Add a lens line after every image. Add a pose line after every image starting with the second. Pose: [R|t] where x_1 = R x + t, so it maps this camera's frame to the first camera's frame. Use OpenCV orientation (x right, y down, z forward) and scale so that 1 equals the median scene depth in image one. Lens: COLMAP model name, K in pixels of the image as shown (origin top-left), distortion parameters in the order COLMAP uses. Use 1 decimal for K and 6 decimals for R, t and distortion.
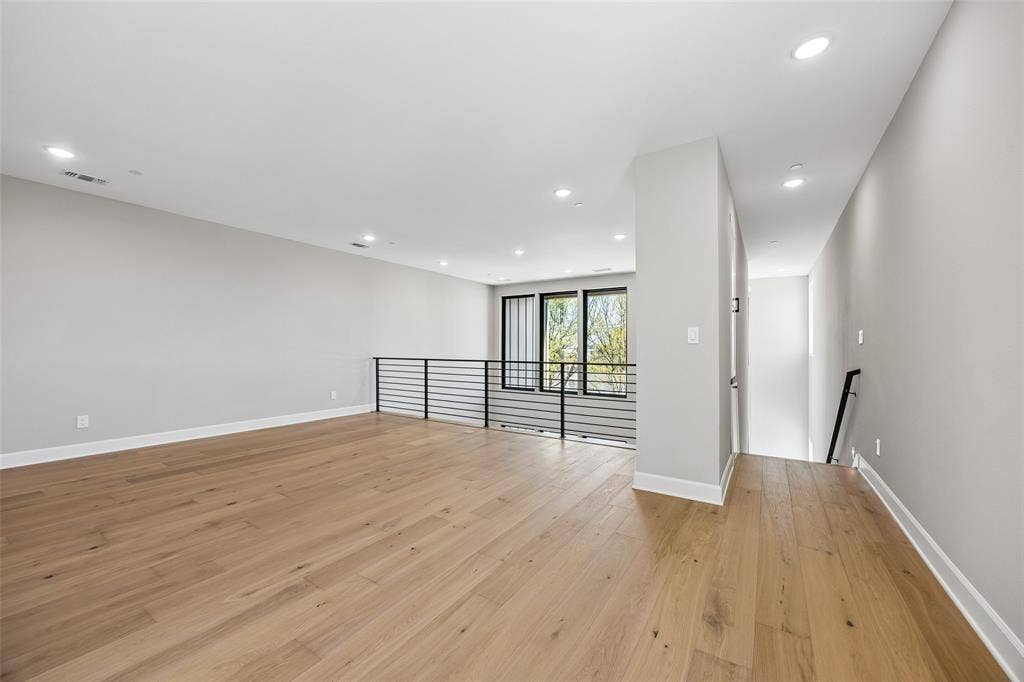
lens RADIAL K [[388.9, 0, 514.0], [0, 388.9, 347.7], [0, 0, 1]] dist [-0.006520, 0.000118]
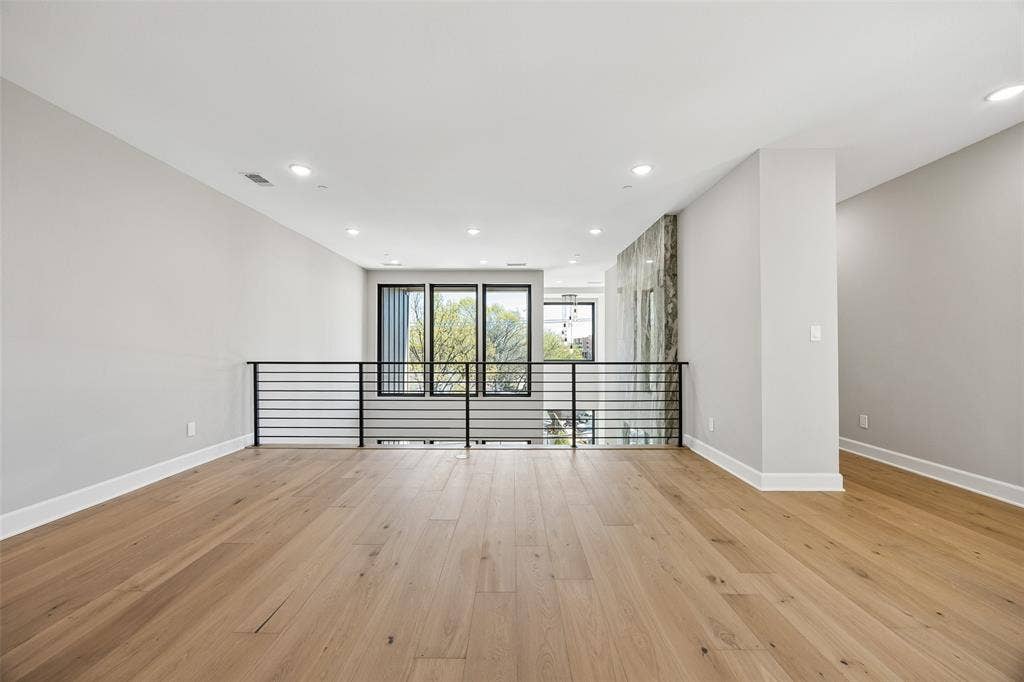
lens RADIAL K [[388.9, 0, 509.5], [0, 388.9, 338.1], [0, 0, 1]] dist [-0.006520, 0.000118]
pose [[0.848055, 0.008683, 0.529837, -0.241943], [0.002294, 0.999796, -0.020056, 0.000172], [-0.529903, 0.018224, 0.847862, 0.169862]]
